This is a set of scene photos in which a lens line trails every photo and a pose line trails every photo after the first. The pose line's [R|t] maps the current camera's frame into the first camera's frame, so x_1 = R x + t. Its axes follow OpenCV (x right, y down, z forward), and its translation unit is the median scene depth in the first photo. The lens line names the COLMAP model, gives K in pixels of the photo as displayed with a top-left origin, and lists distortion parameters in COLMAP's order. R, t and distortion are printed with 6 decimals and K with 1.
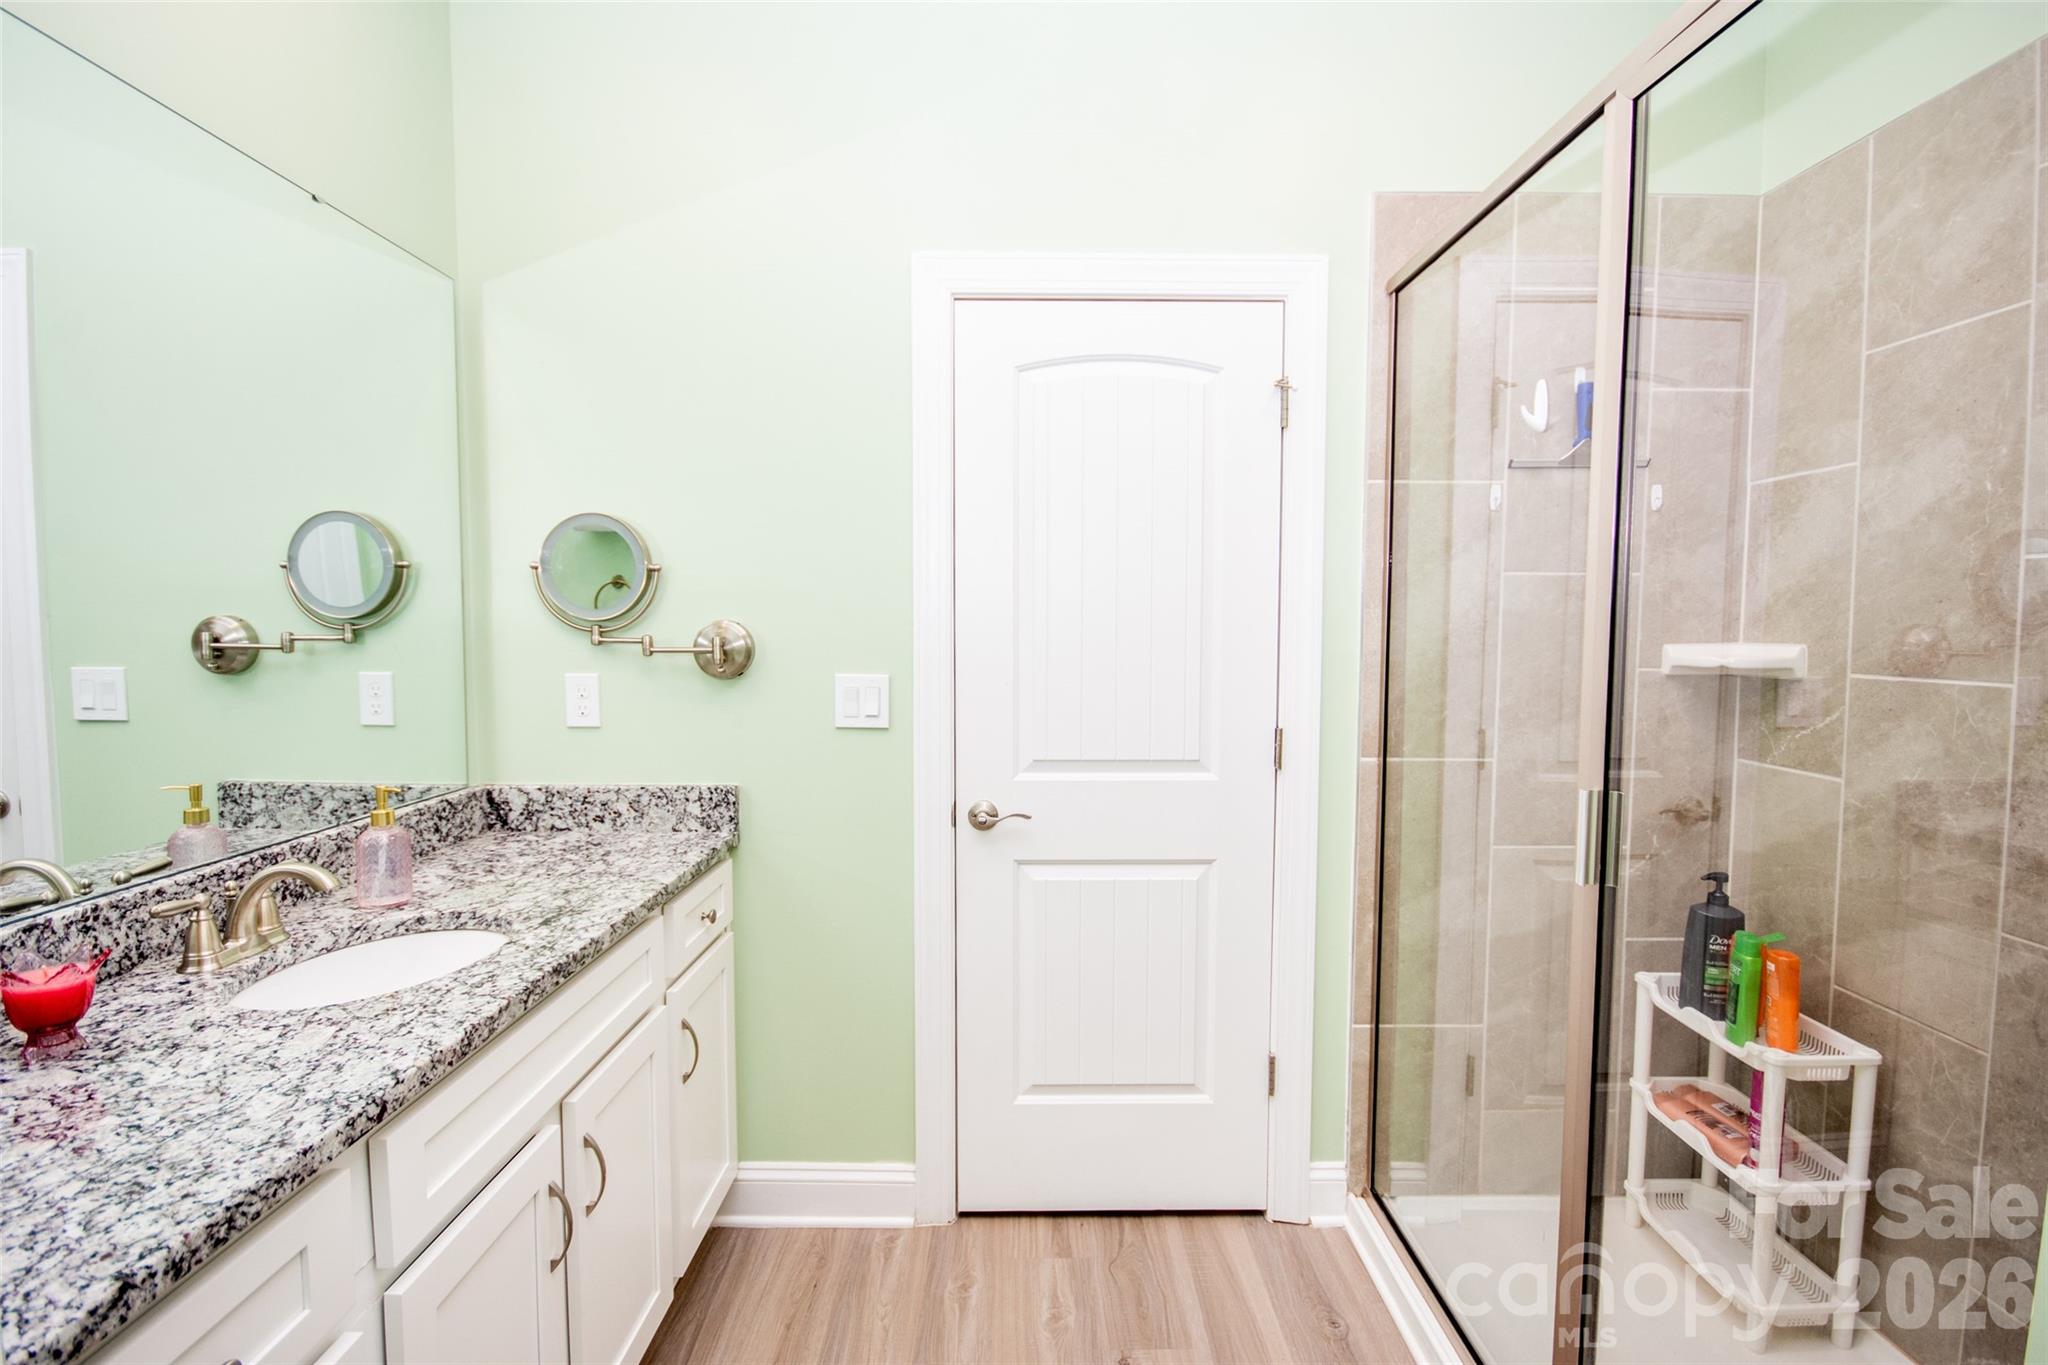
lens RADIAL K [[918.0, 0, 1025.7], [0, 918.0, 672.3], [0, 0, 1]] dist [0.002007, -0.012122]
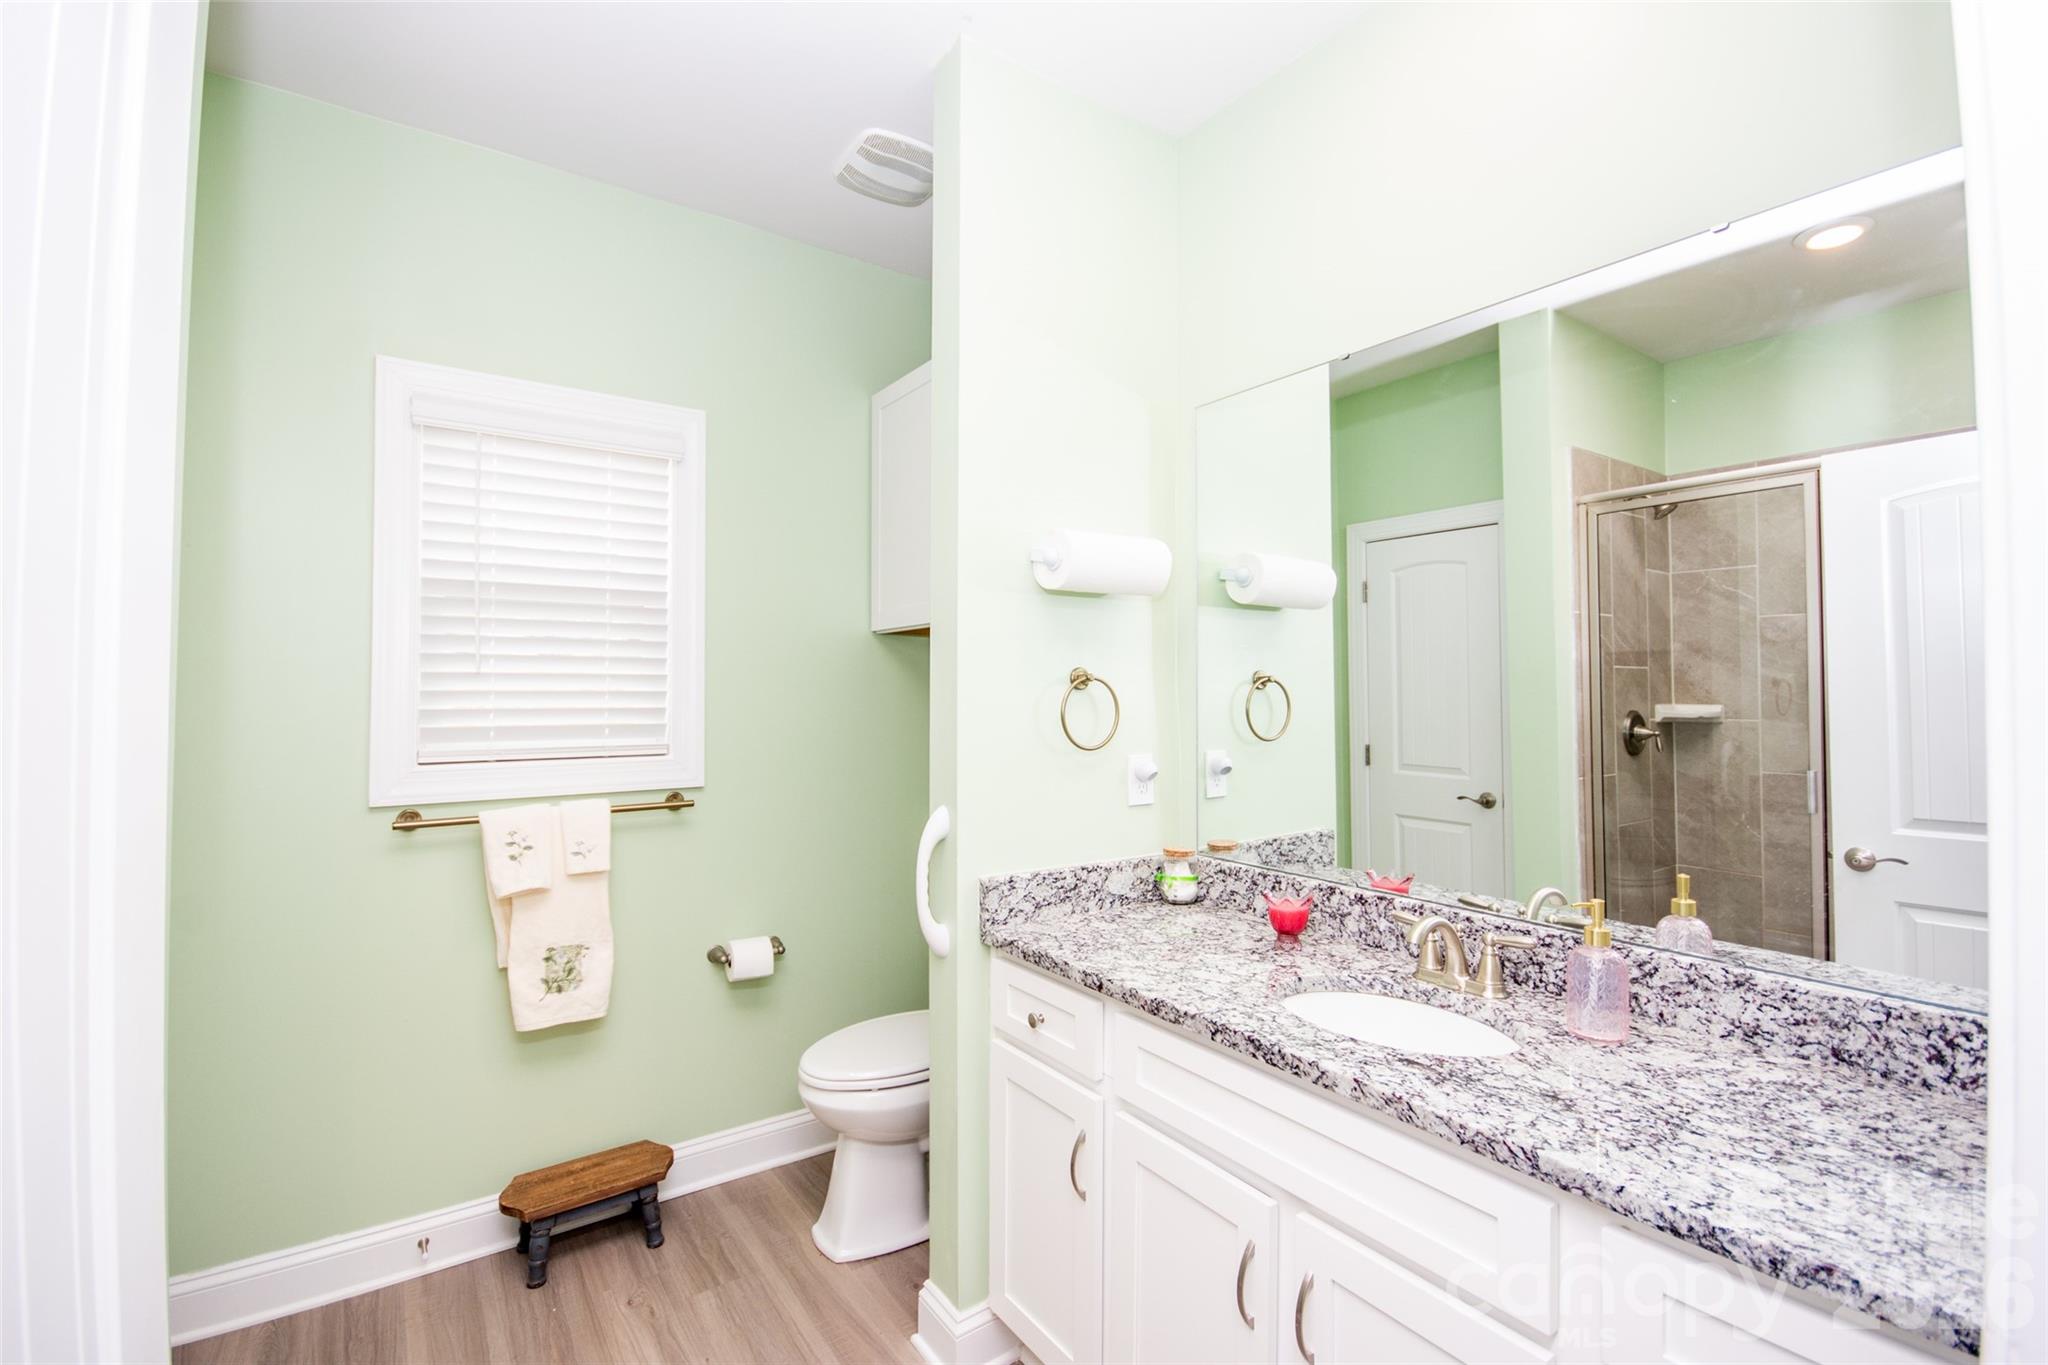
lens RADIAL K [[918.0, 0, 1025.7], [0, 918.0, 672.3], [0, 0, 1]] dist [0.002007, -0.012122]
pose [[-0.818475, -0.020586, -0.574173, 0.328256], [-0.041533, 0.998863, 0.023392, -0.117490], [0.573039, 0.042993, -0.818400, 1.757994]]
